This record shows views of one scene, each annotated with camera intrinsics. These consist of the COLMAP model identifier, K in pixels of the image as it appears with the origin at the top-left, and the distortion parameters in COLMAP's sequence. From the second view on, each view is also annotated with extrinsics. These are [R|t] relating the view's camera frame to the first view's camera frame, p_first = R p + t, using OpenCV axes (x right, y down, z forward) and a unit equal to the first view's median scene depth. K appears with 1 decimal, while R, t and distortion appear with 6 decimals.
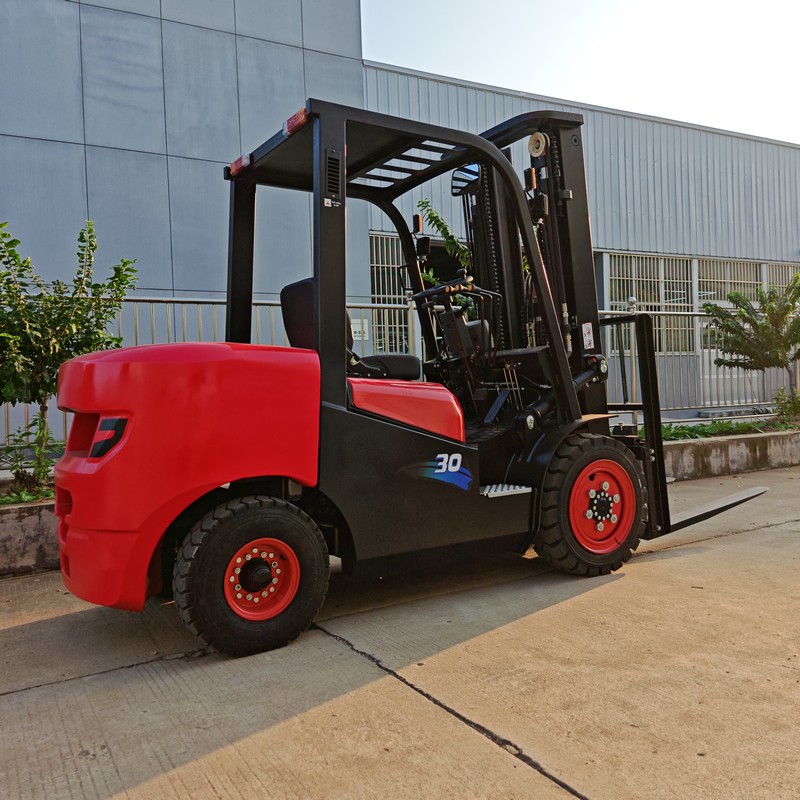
lens RADIAL K [[752.5, 0, 414.5], [0, 752.5, 395.2], [0, 0, 1]] dist [0.096910, -0.118700]
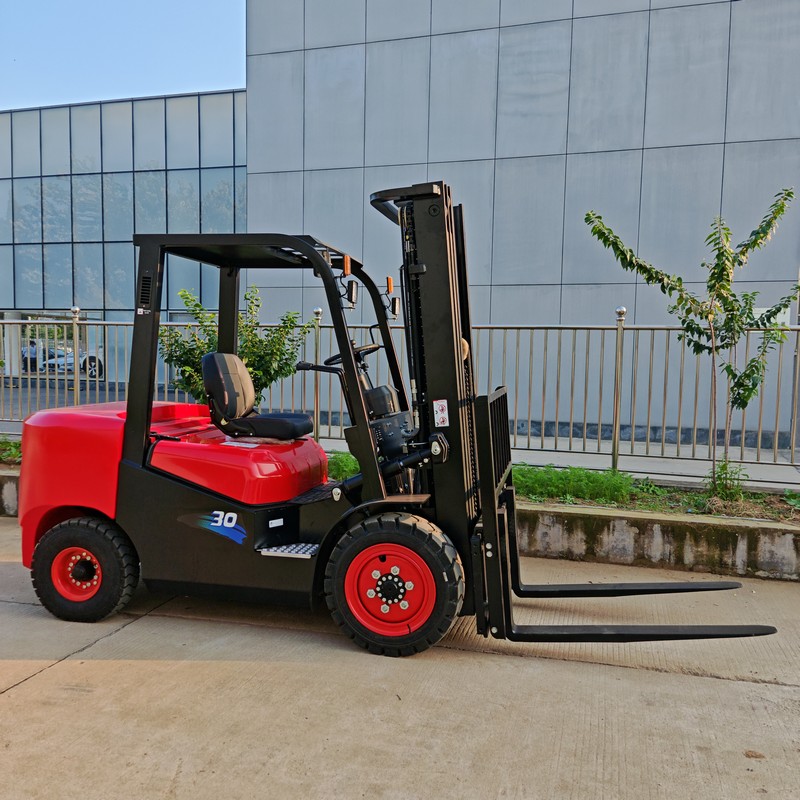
lens RADIAL K [[758.3, 0, 390.9], [0, 758.3, 401.1], [0, 0, 1]] dist [0.120373, -0.154735]
pose [[0.681167, 0.094016, -0.726066, 0.970264], [-0.044836, 0.995216, 0.086804, -0.191432], [0.730753, -0.026574, 0.682124, 0.321963]]
